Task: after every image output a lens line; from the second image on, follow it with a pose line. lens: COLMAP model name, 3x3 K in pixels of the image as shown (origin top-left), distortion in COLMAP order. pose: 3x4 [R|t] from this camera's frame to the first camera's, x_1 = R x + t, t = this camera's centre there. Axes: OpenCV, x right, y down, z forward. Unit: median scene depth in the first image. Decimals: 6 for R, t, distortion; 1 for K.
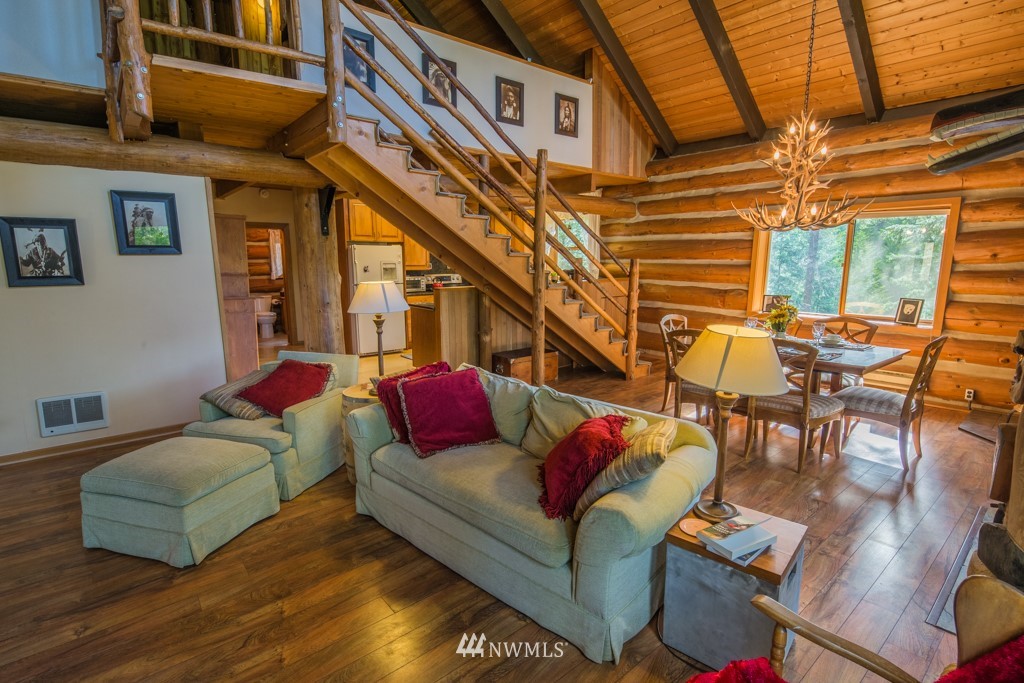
lens RADIAL K [[492.7, 0, 512.7], [0, 492.7, 341.9], [0, 0, 1]] dist [-0.001927, -0.002022]
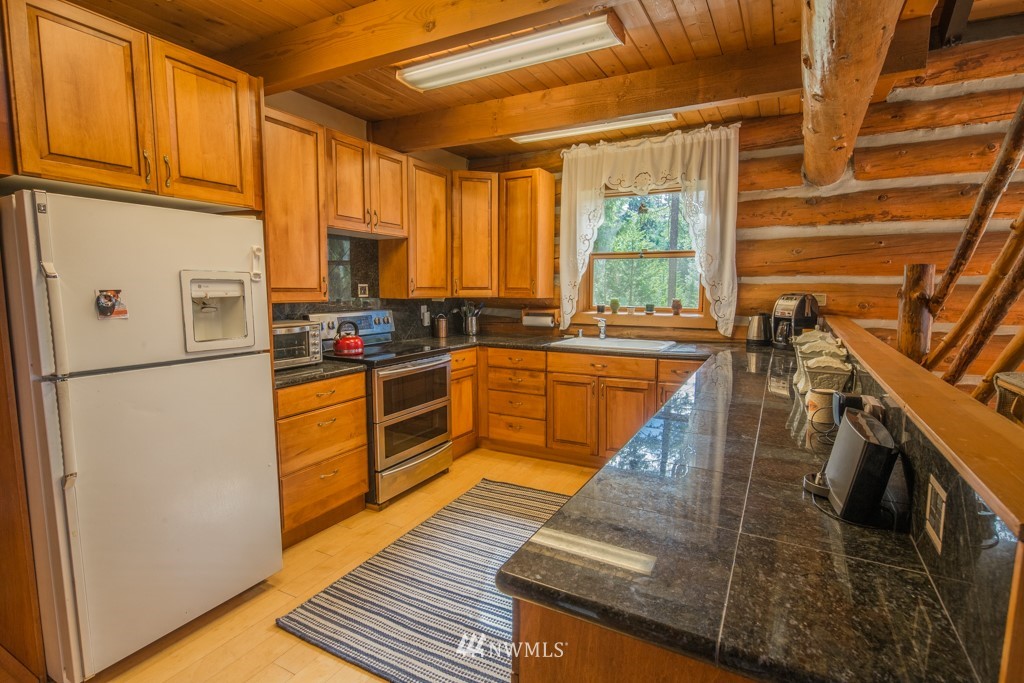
lens RADIAL K [[492.7, 0, 512.7], [0, 492.7, 341.9], [0, 0, 1]] dist [-0.001927, -0.002022]
pose [[0.927233, -0.038868, 0.372462, -0.308953], [0.058824, 0.997369, -0.042360, -0.161048], [-0.369835, 0.061187, 0.927080, 1.063349]]
